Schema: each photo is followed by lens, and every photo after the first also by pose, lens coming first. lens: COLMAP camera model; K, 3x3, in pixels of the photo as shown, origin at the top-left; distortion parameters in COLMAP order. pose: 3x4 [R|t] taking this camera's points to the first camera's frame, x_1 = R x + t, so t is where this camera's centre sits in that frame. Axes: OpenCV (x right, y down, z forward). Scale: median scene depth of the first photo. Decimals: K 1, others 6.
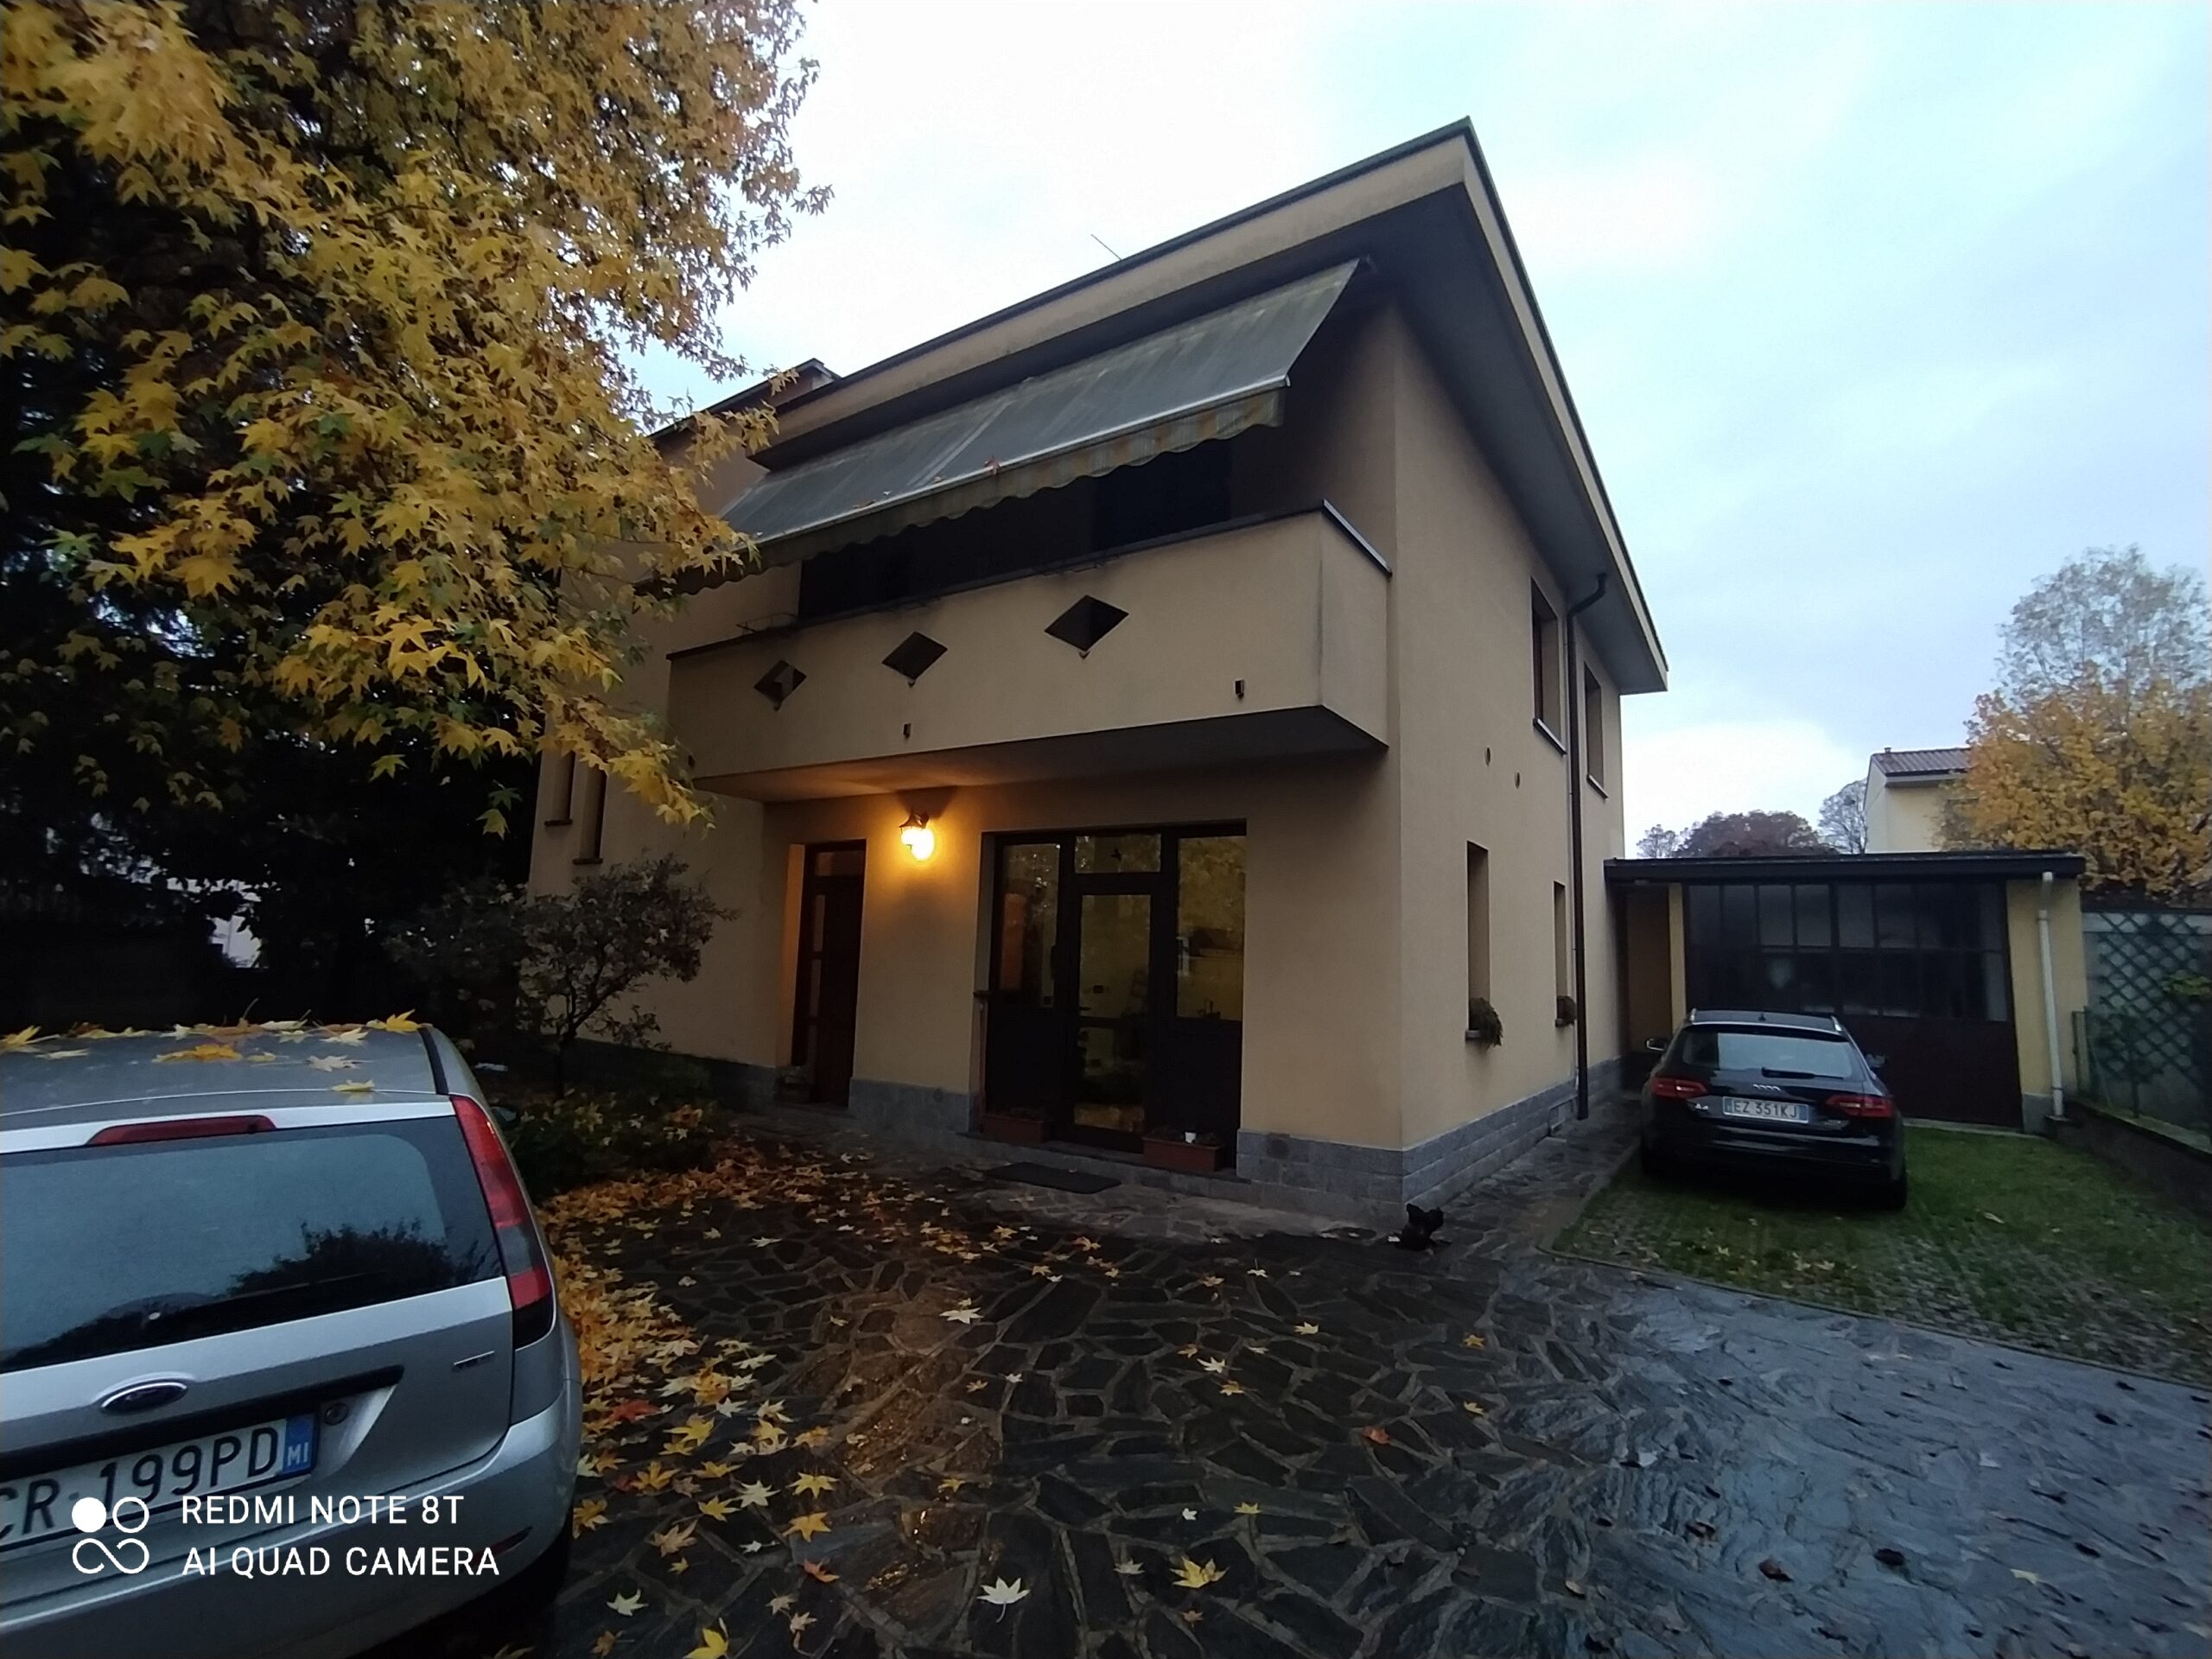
lens RADIAL K [[1020.6, 0, 1106.0], [0, 1020.6, 829.5], [0, 0, 1]] dist [-0.011799, 0.000100]
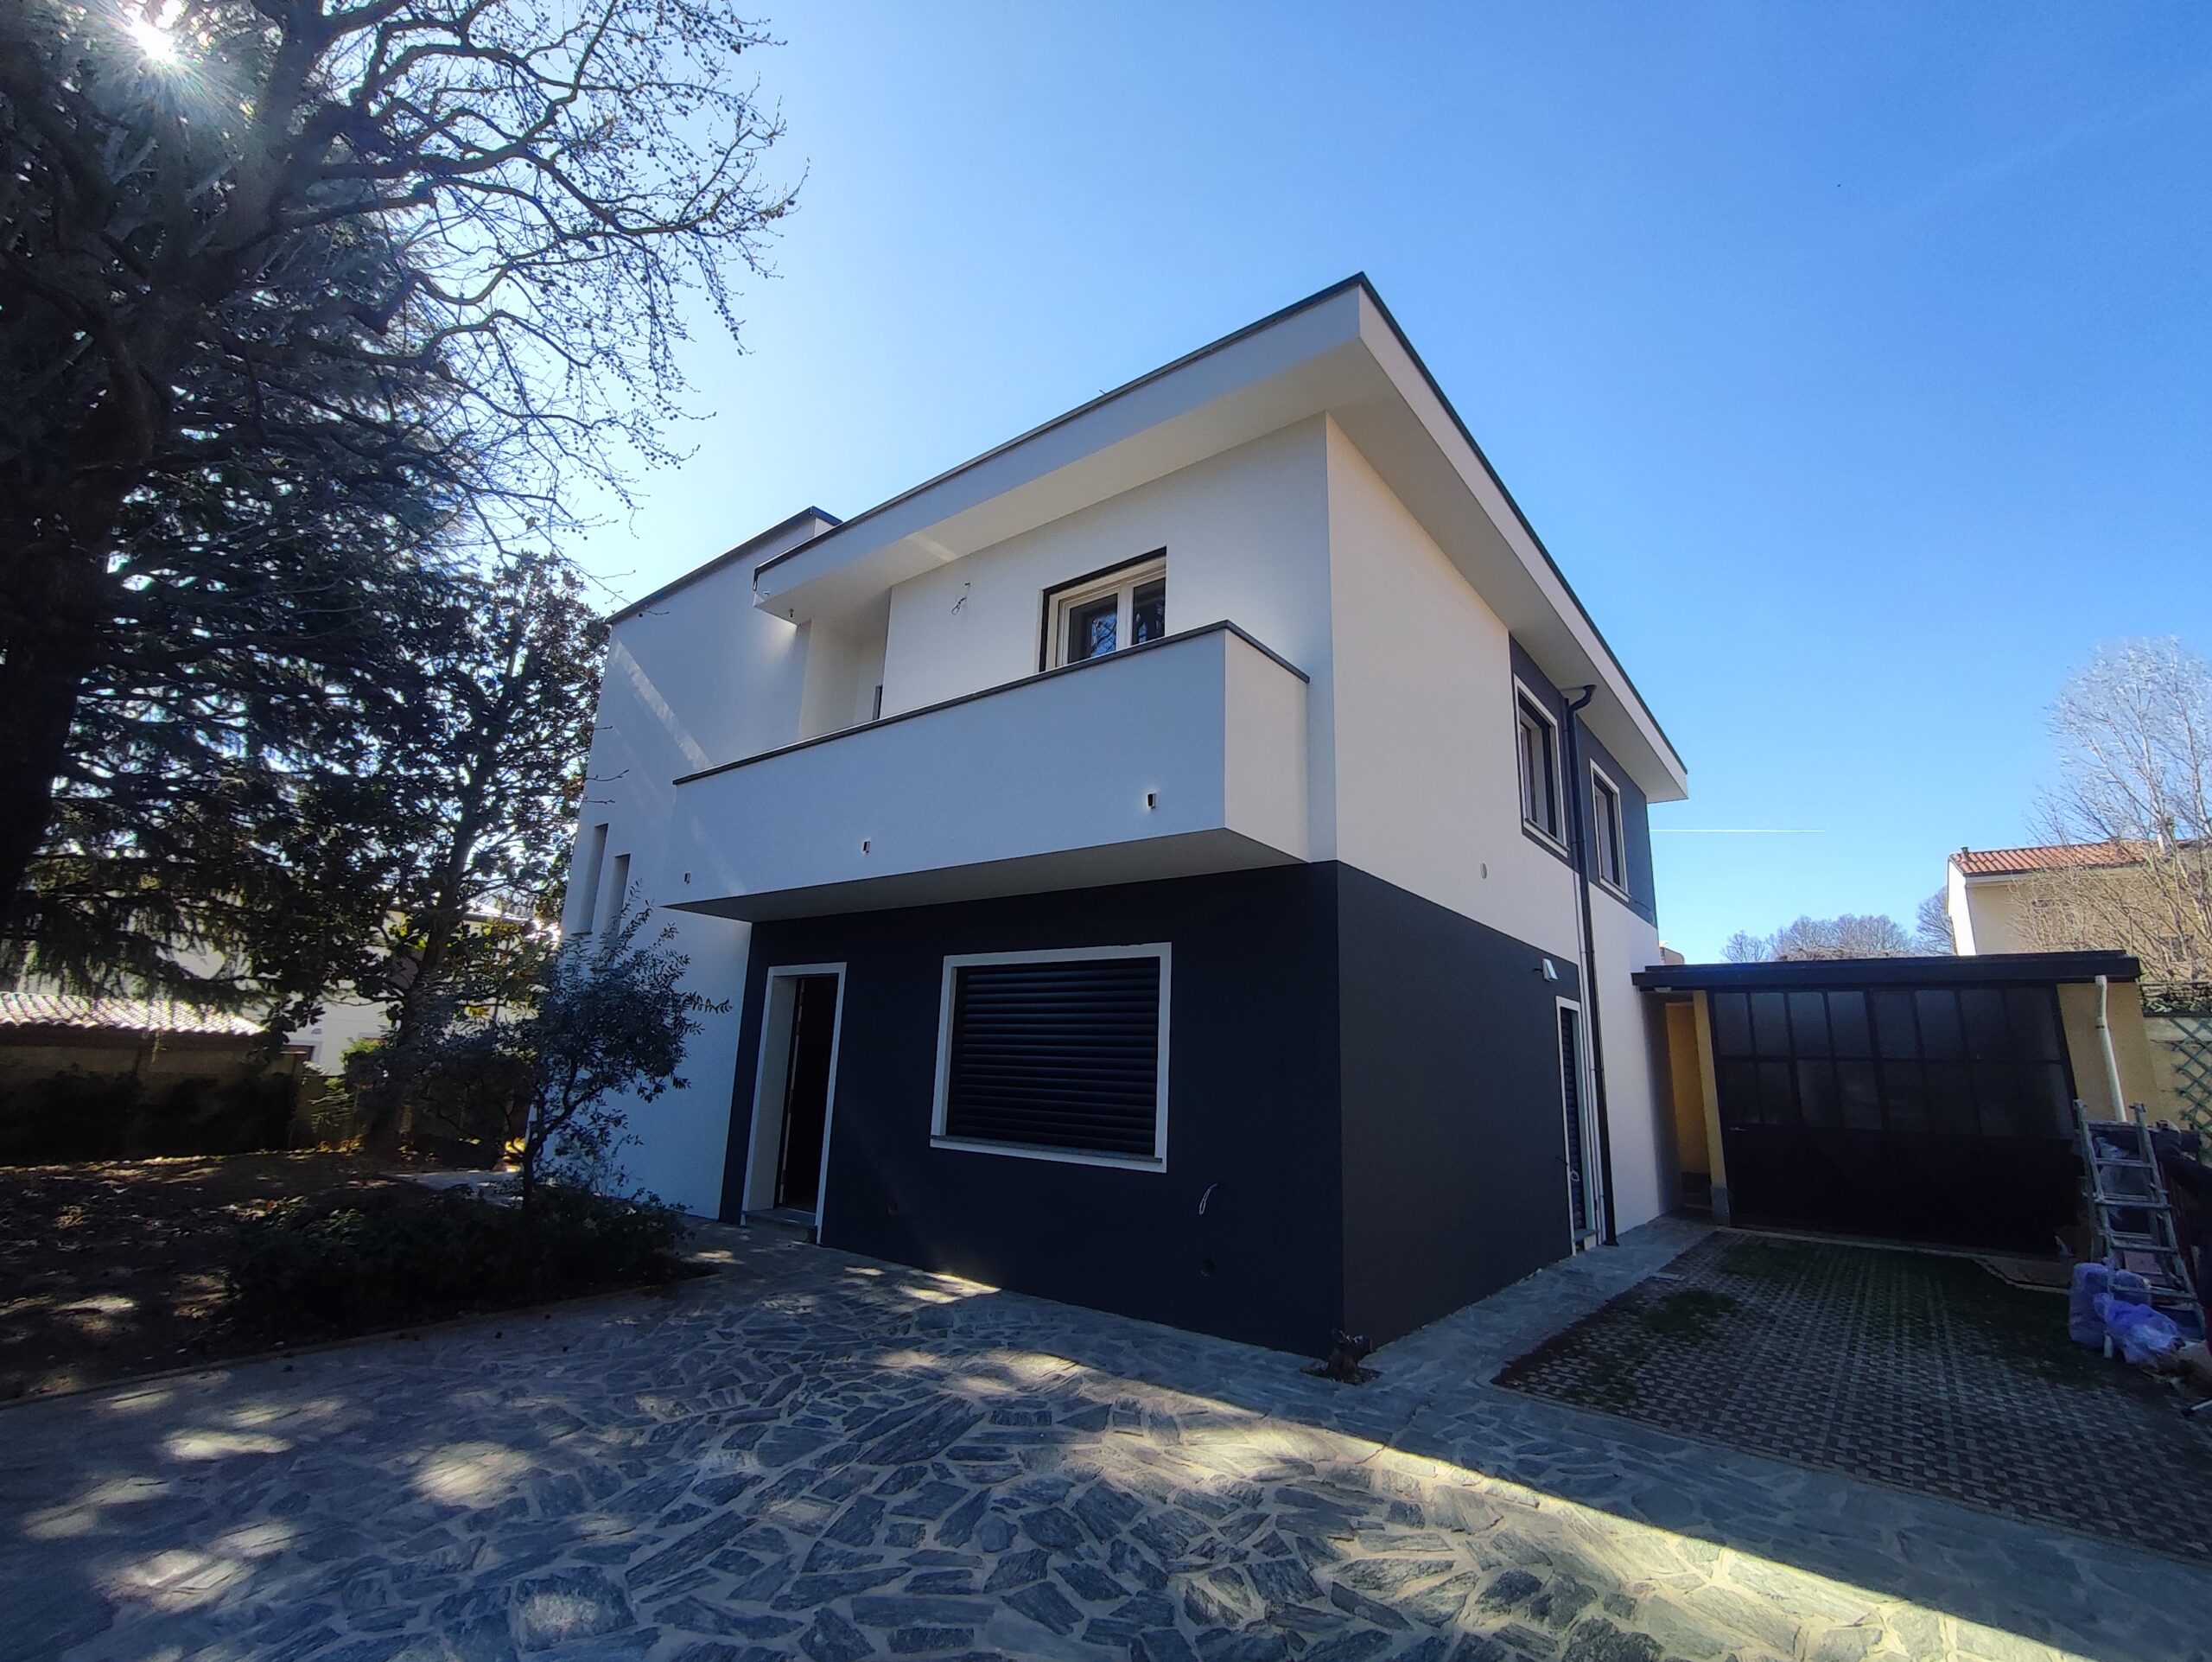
lens RADIAL K [[995.6, 0, 1108.0], [0, 995.6, 825.8], [0, 0, 1]] dist [-0.022032, -0.000240]
pose [[0.997194, -0.011969, -0.073898, 0.070695], [0.003548, 0.993583, -0.113047, 0.000248], [0.074777, 0.112467, 0.990838, 0.002780]]
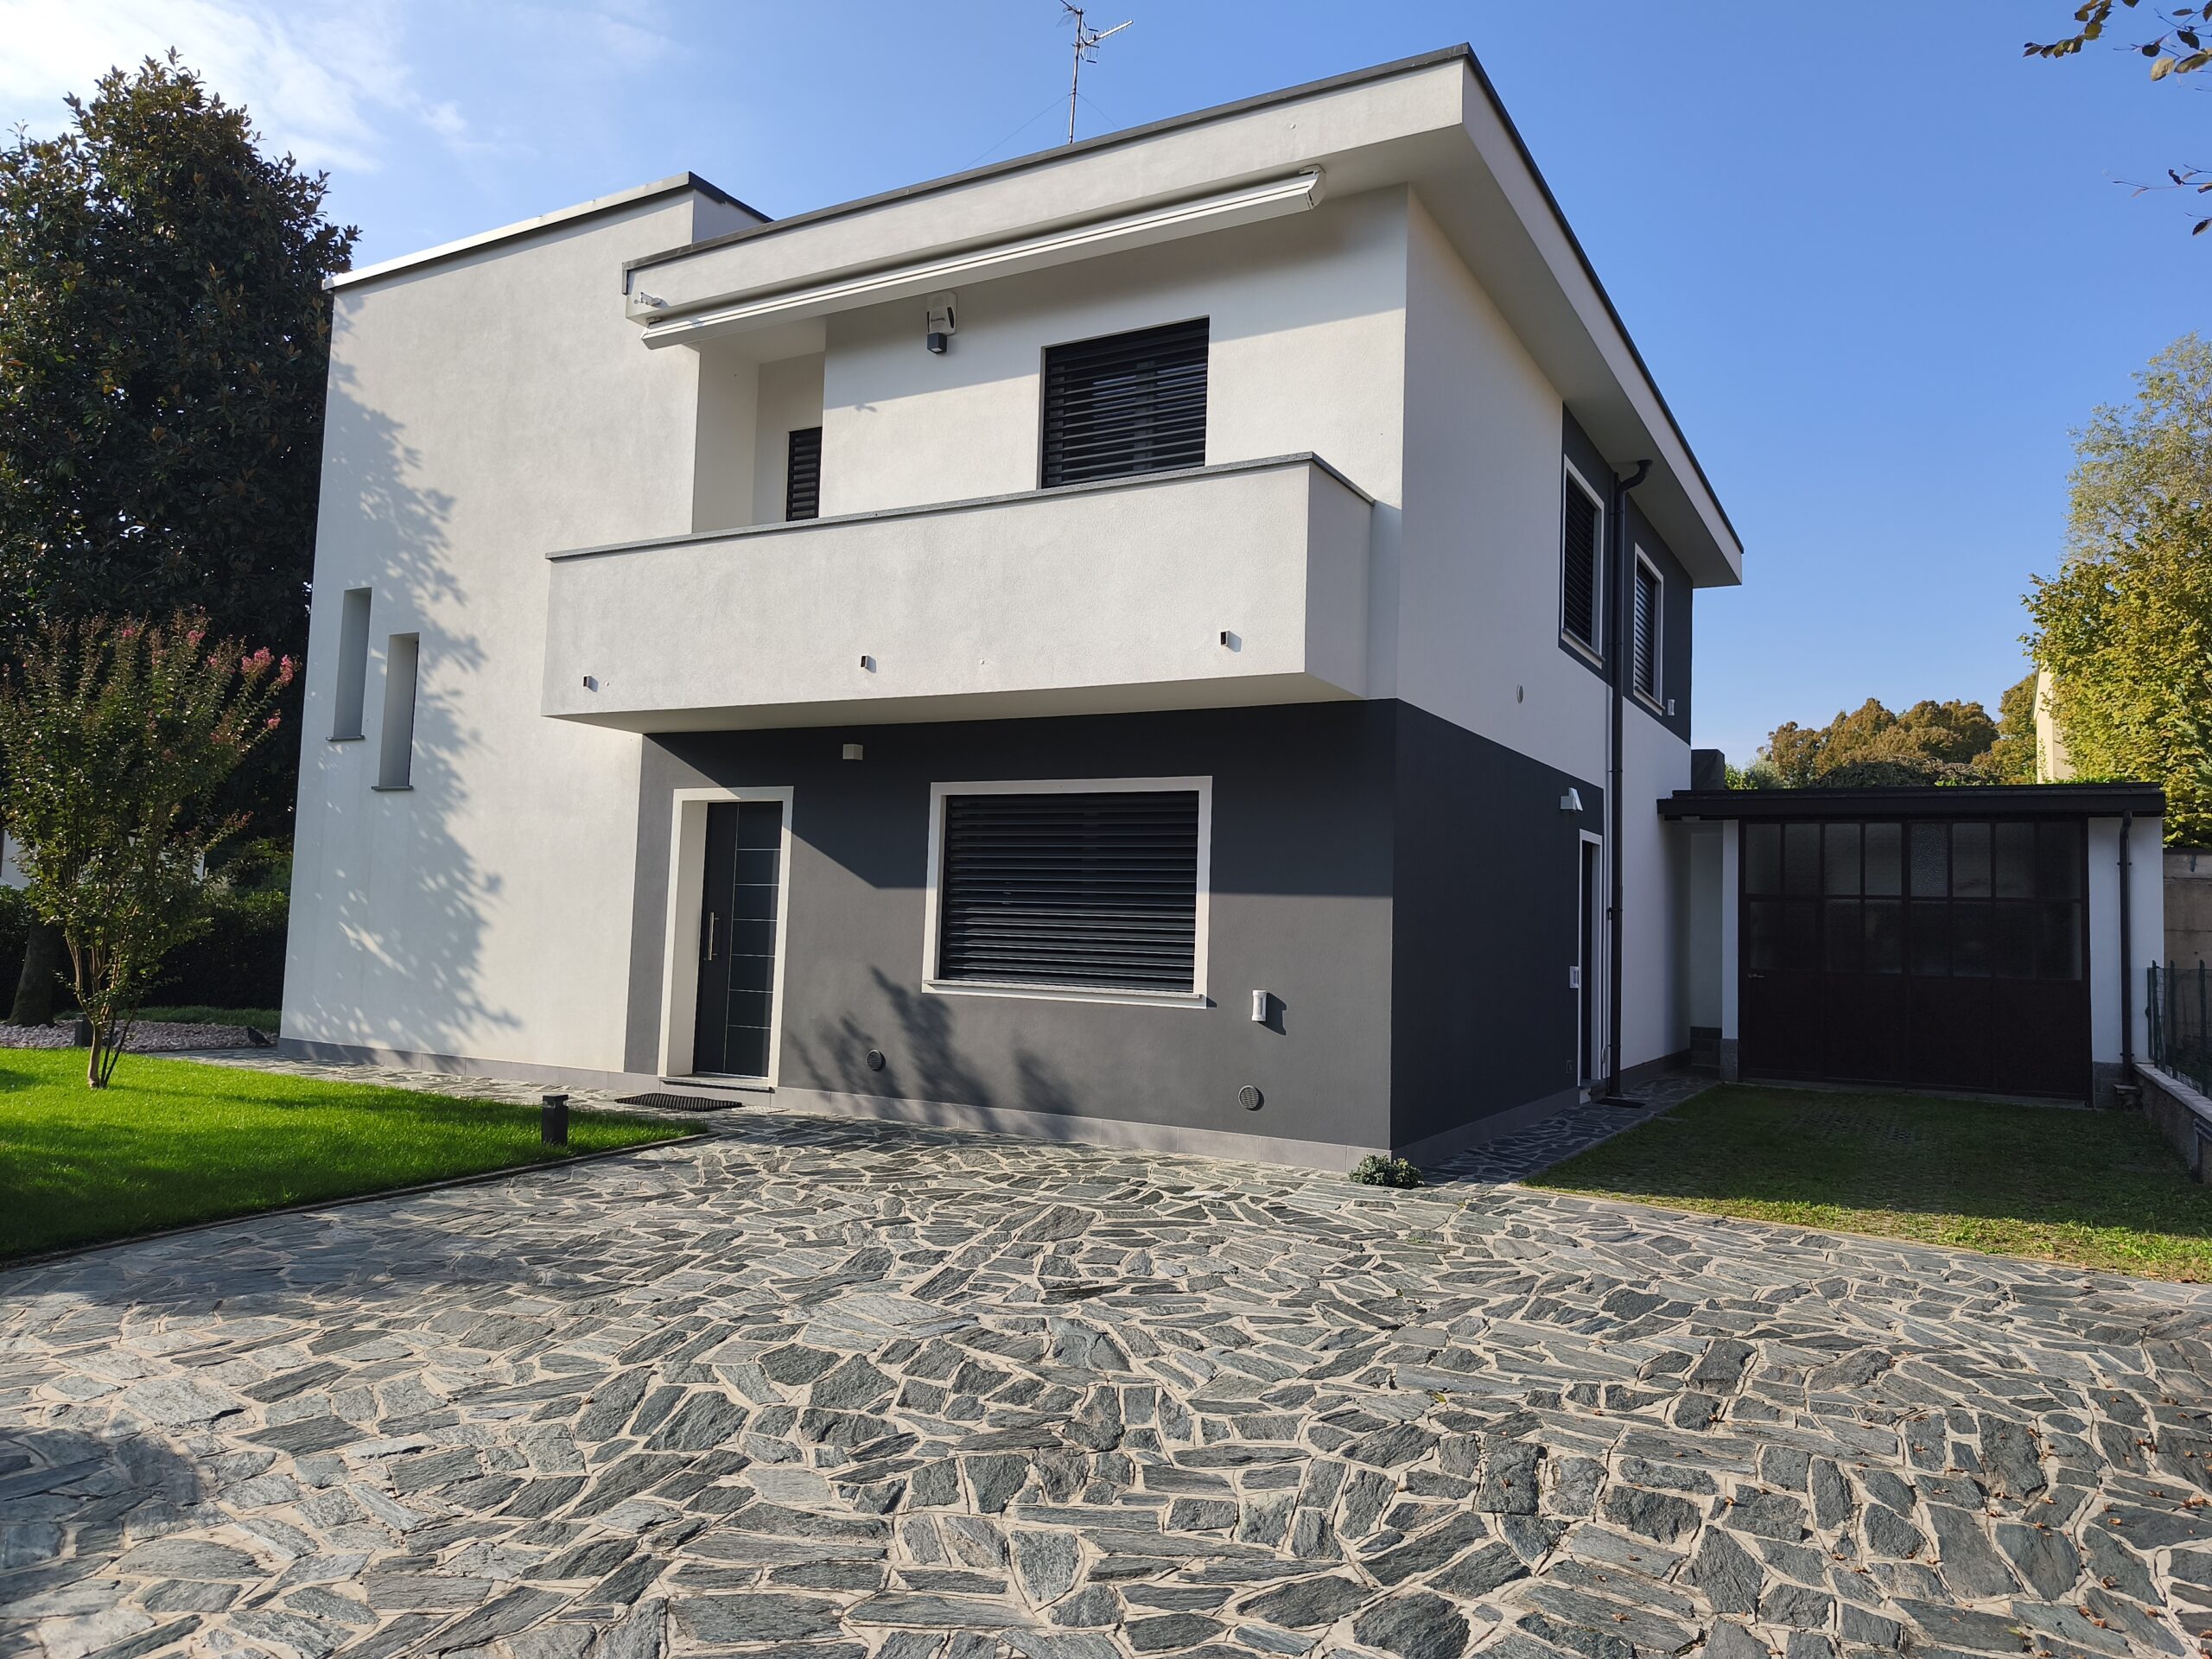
lens RADIAL K [[1498.1, 0, 1106.0], [0, 1498.1, 829.5], [0, 0, 1]] dist [0.001135, -0.000428]
pose [[0.997878, 0.005237, 0.064907, -0.040144], [-0.009905, 0.997369, 0.071812, -0.025017], [-0.064360, -0.072302, 0.995304, -0.217300]]
